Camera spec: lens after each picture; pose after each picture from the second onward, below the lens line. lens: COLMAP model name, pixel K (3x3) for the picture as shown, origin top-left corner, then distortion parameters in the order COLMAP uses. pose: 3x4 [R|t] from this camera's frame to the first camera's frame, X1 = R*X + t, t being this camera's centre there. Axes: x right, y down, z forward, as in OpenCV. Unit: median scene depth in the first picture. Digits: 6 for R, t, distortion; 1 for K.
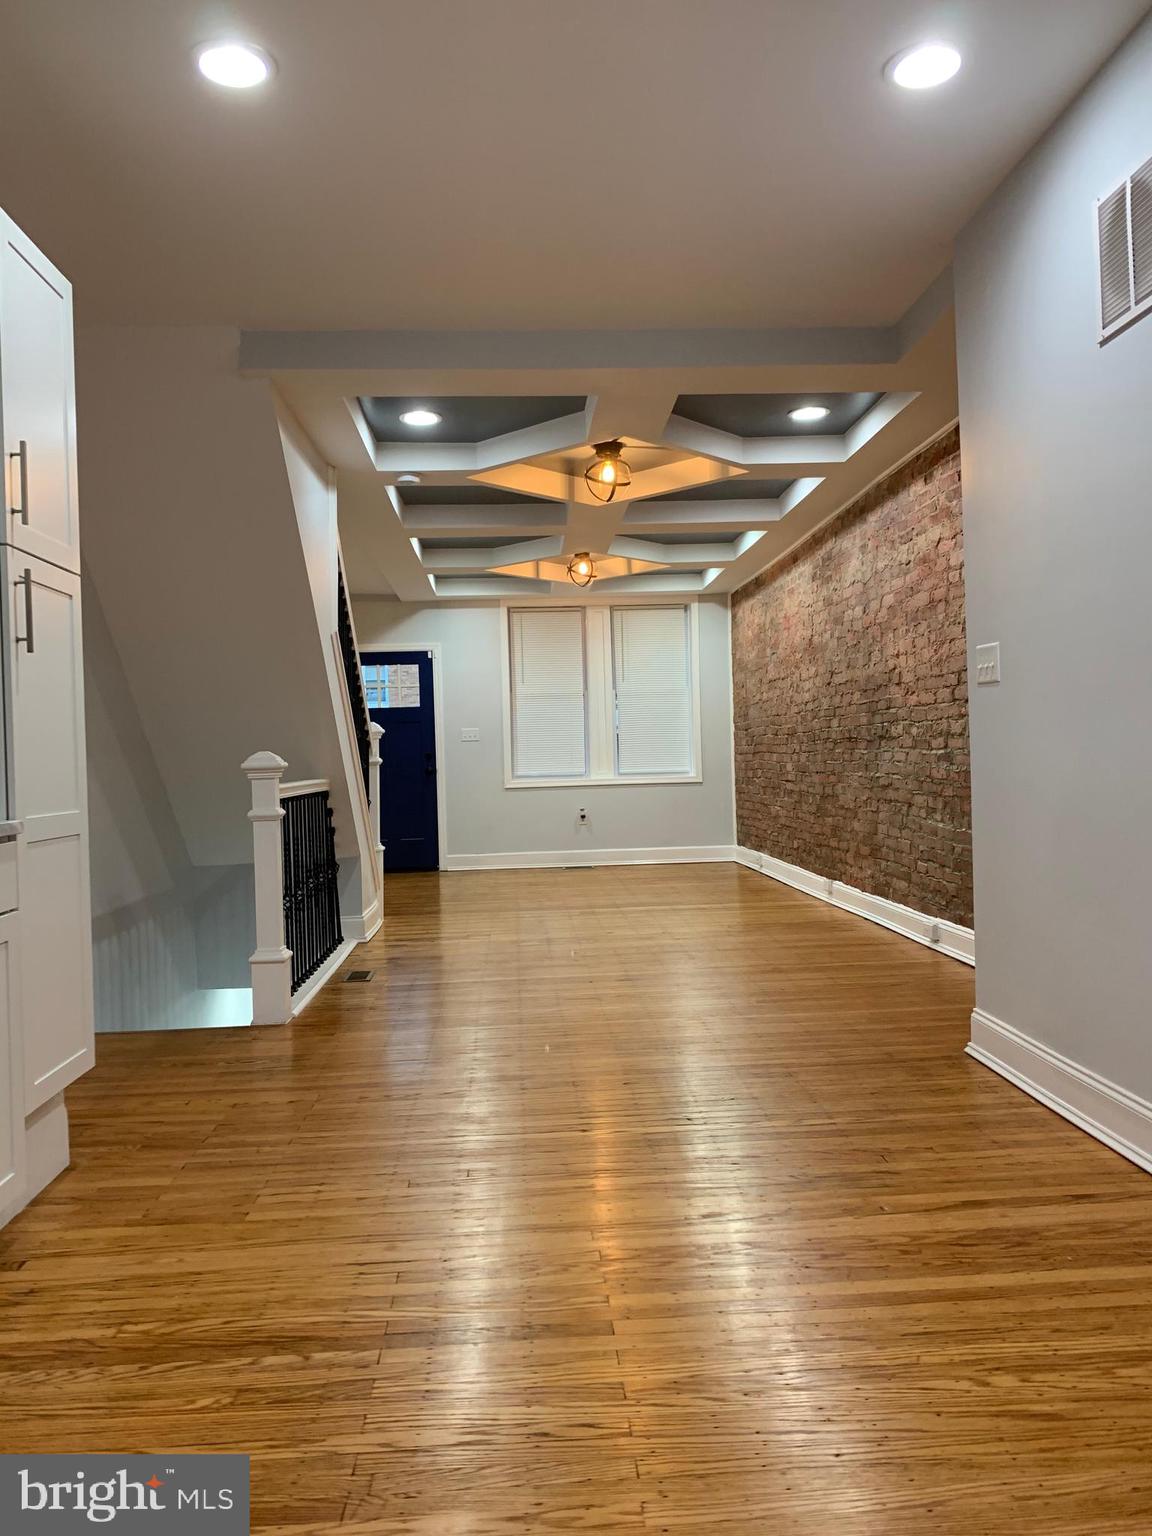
lens RADIAL K [[1177.5, 0, 576.0], [0, 1177.5, 768.0], [0, 0, 1]] dist [0.087190, -0.181505]
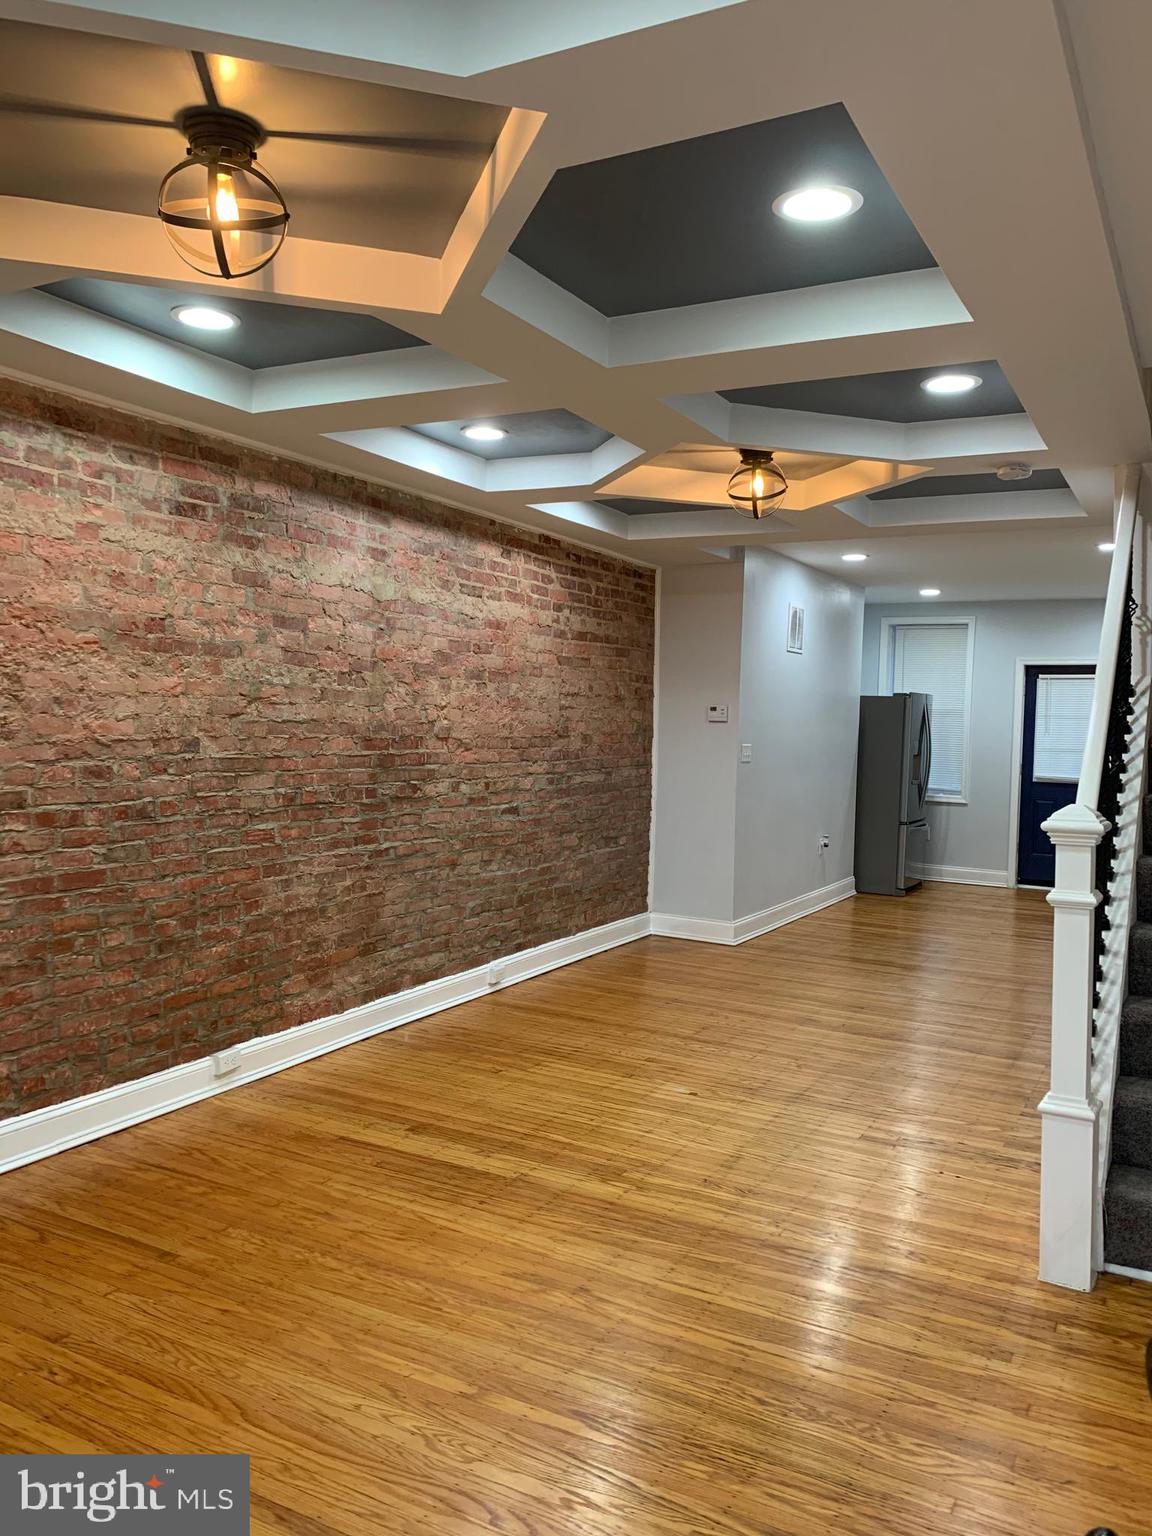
lens RADIAL K [[1177.5, 0, 576.0], [0, 1177.5, 768.0], [0, 0, 1]] dist [0.087190, -0.181505]
pose [[-0.850124, -0.019340, 0.526227, -0.237935], [0.002166, 0.999188, 0.040221, -0.068143], [-0.526578, 0.035333, -0.849392, 1.395100]]
